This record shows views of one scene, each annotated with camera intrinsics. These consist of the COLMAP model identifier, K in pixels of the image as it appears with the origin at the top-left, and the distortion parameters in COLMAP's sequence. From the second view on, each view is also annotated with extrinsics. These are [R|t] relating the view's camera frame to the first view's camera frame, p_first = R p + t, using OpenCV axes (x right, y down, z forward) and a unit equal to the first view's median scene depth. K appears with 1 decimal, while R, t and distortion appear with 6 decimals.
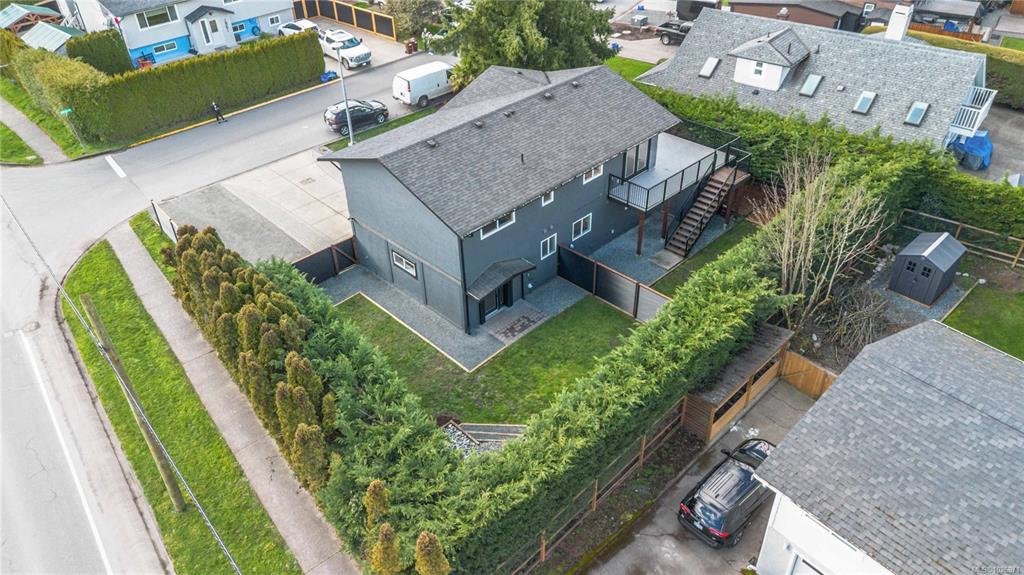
lens RADIAL K [[737.7, 0, 507.0], [0, 737.7, 282.7], [0, 0, 1]] dist [0.083110, -0.072002]
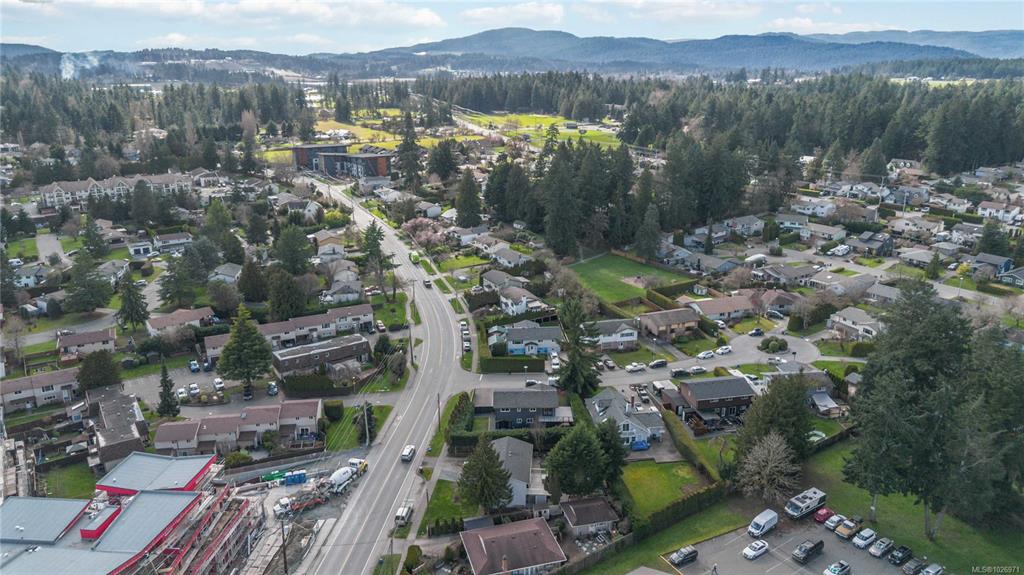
lens RADIAL K [[737.7, 0, 507.0], [0, 737.7, 282.7], [0, 0, 1]] dist [0.083110, -0.072002]
pose [[0.720754, 0.227276, -0.654873, 2.722894], [-0.414095, 0.898799, -0.143822, -0.122906], [0.555913, 0.374840, 0.741927, -2.736414]]
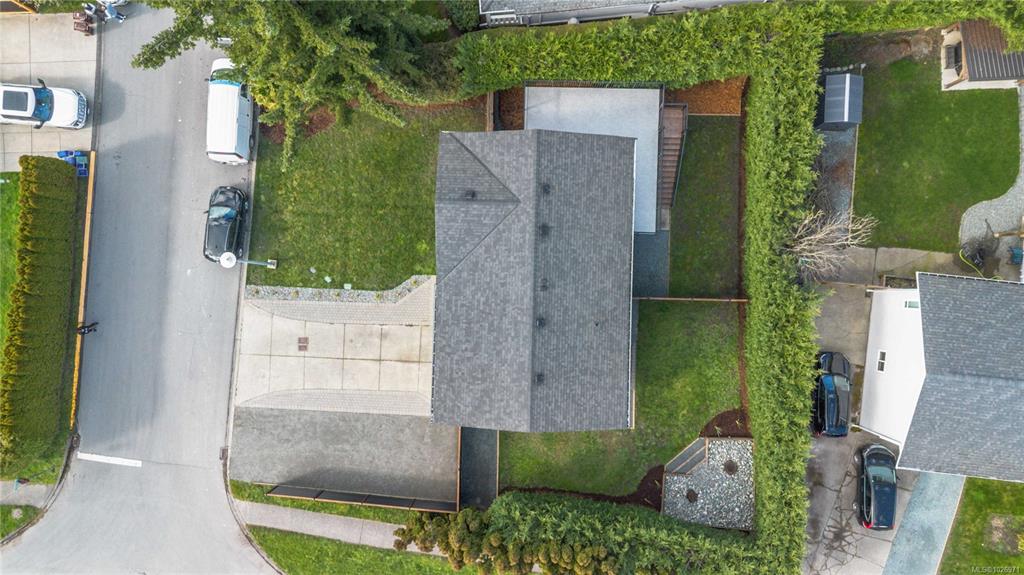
lens RADIAL K [[737.7, 0, 507.0], [0, 737.7, 282.7], [0, 0, 1]] dist [0.083110, -0.072002]
pose [[0.717749, -0.695866, 0.024618, -0.053675], [0.405265, 0.446237, 0.797893, -1.001281], [-0.566212, -0.562710, 0.602297, 0.364356]]
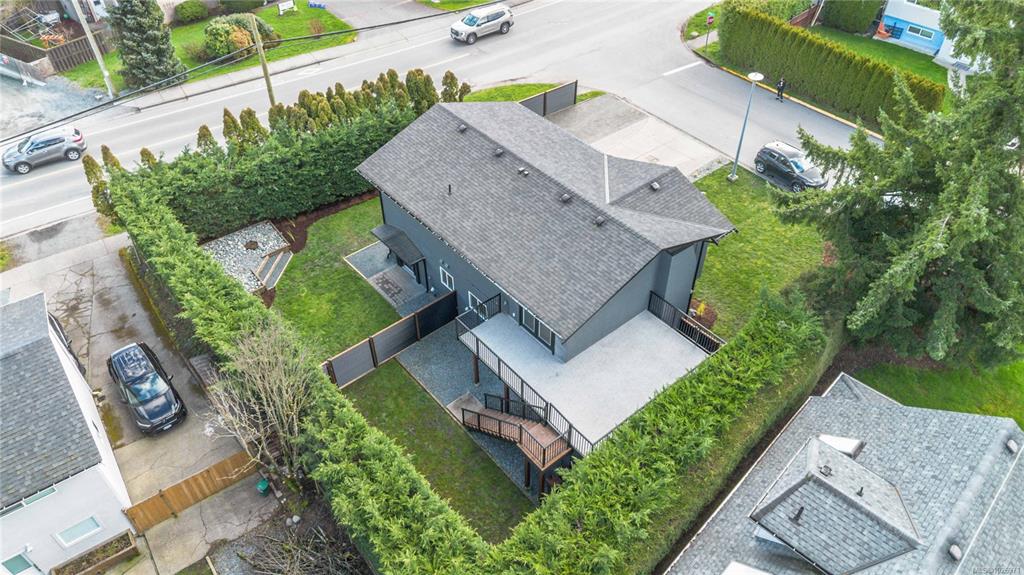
lens RADIAL K [[737.7, 0, 507.0], [0, 737.7, 282.7], [0, 0, 1]] dist [0.083110, -0.072002]
pose [[-0.081213, 0.695403, -0.714016, 0.716113], [-0.576094, 0.551842, 0.602981, -0.650694], [0.813339, 0.460310, 0.355800, 0.651487]]
